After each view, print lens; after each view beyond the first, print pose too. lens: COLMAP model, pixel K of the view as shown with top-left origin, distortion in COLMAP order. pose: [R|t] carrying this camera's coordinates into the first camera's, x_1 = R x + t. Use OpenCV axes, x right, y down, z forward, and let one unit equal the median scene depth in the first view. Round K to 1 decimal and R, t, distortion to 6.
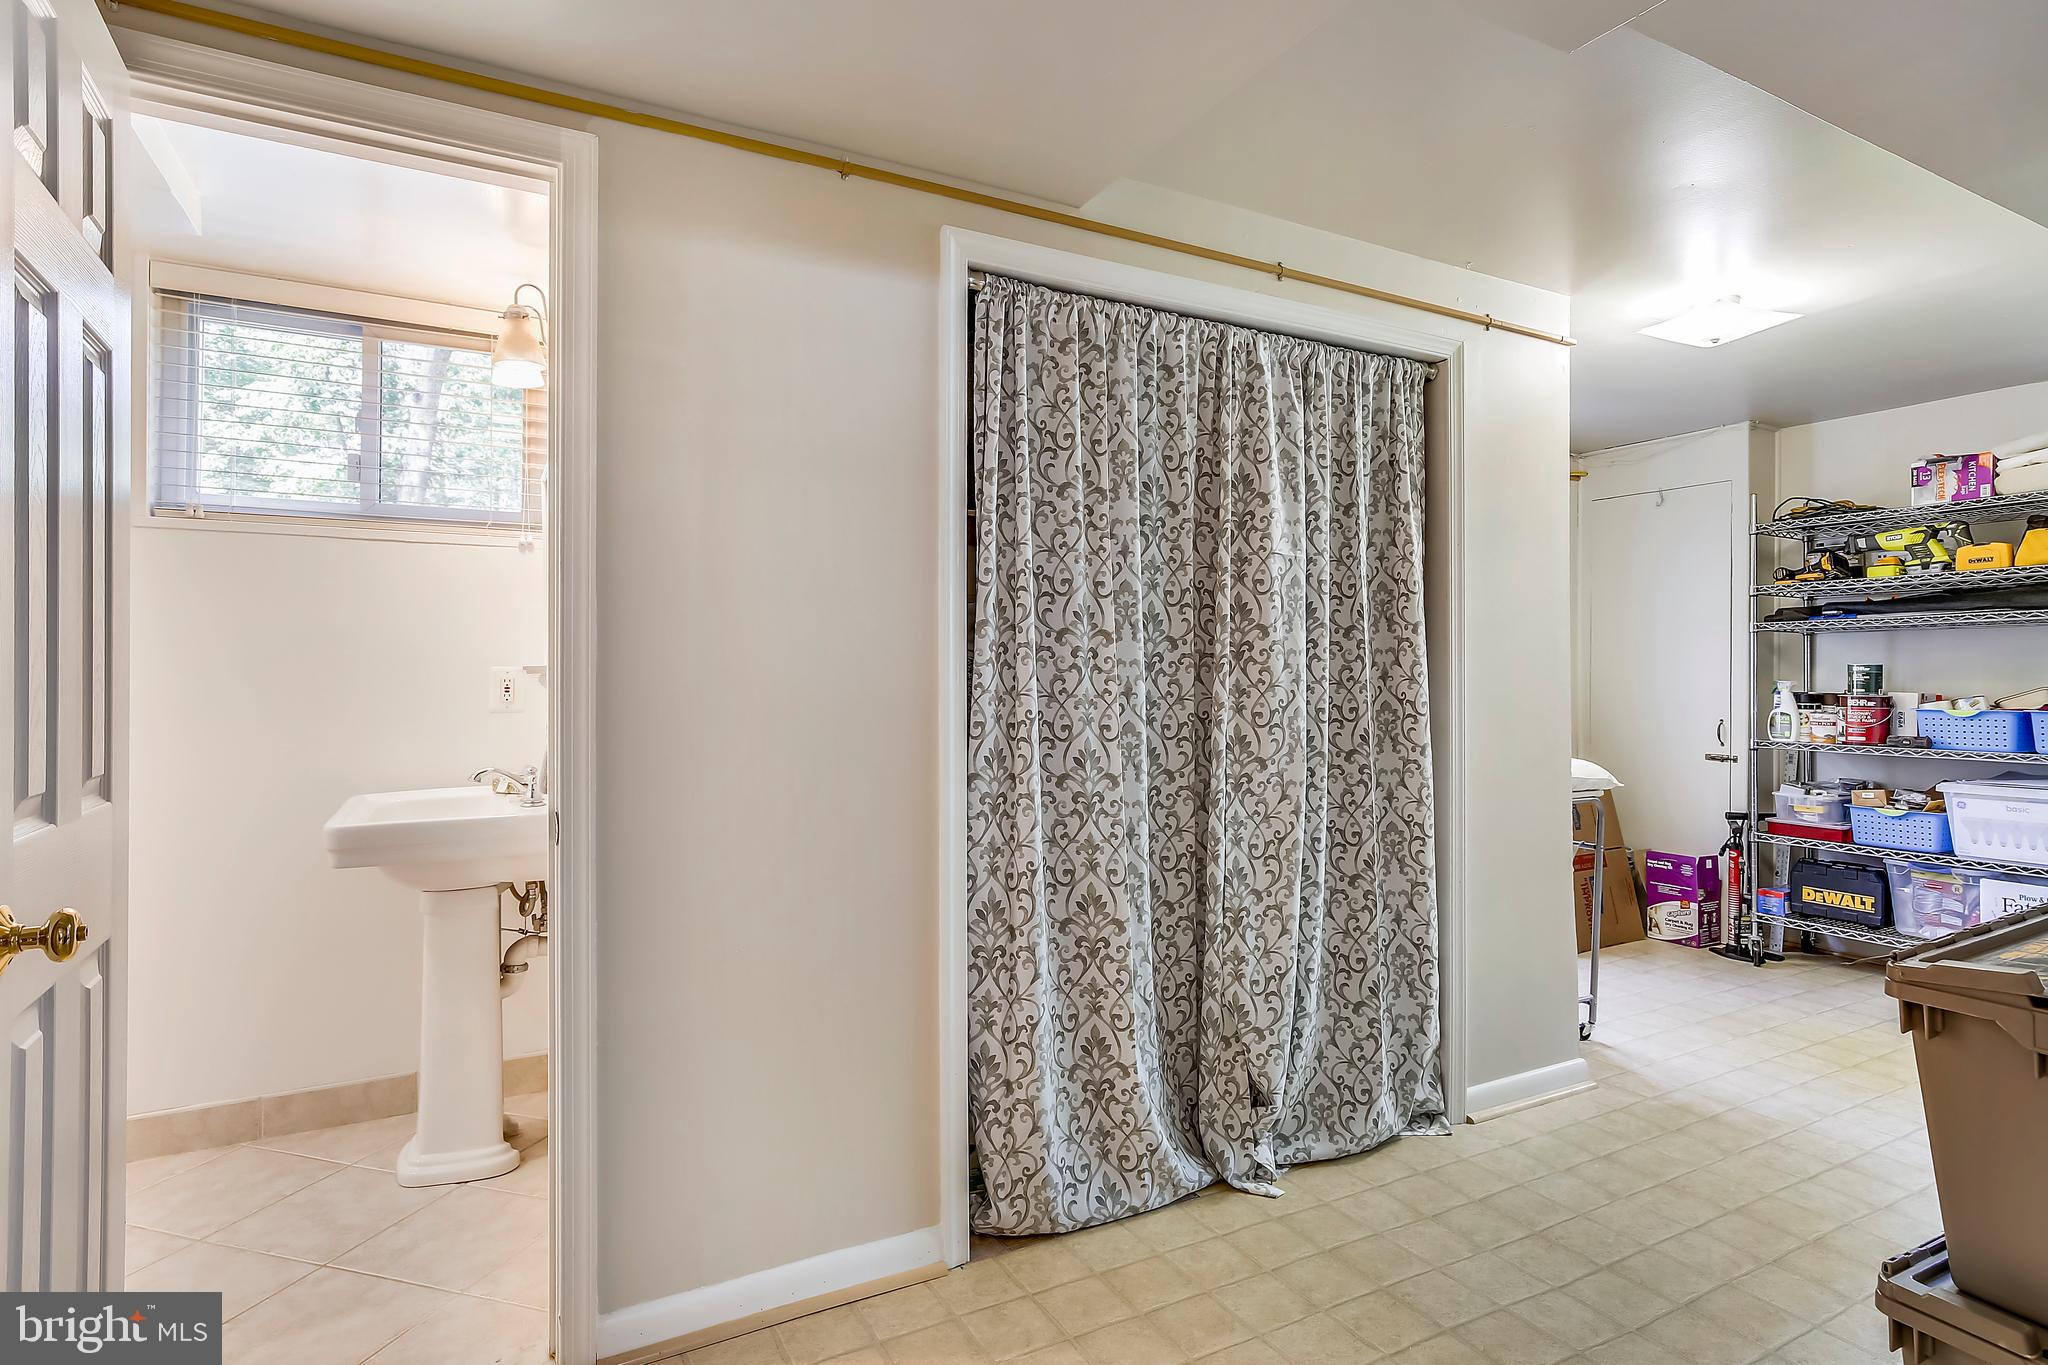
lens RADIAL K [[1033.2, 0, 1031.6], [0, 1033.2, 674.1], [0, 0, 1]] dist [0.015853, -0.000848]
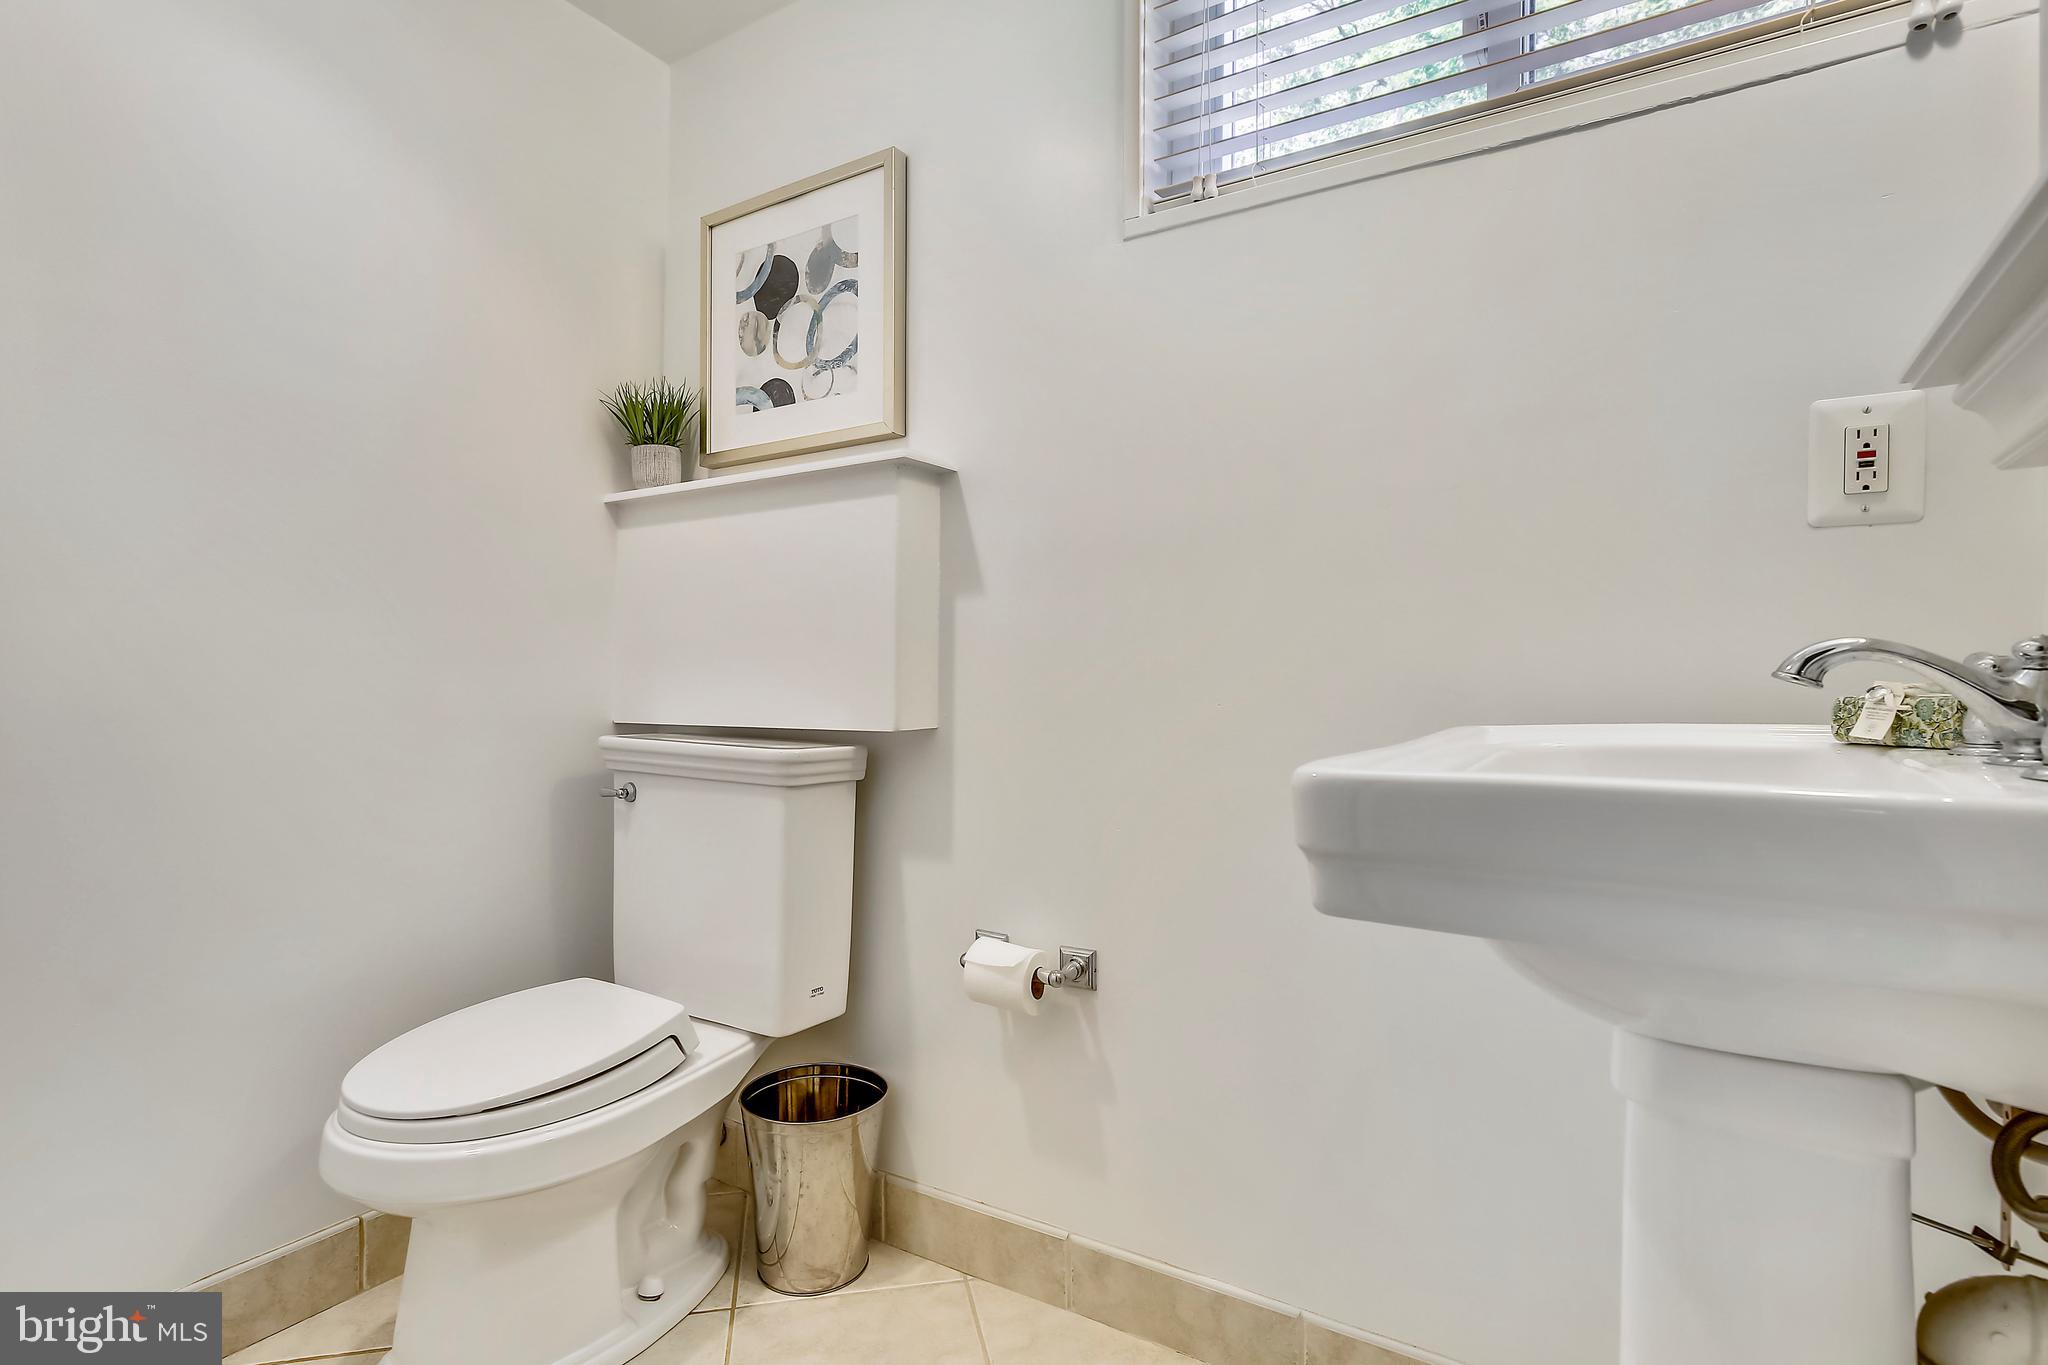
lens RADIAL K [[1033.2, 0, 1026.2], [0, 1033.2, 675.4], [0, 0, 1]] dist [0.015853, -0.000848]
pose [[0.494812, 0.005263, -0.868984, -0.381231], [-0.008639, 0.999962, 0.001138, 0.100669], [0.868957, 0.006944, 0.494839, 0.652395]]
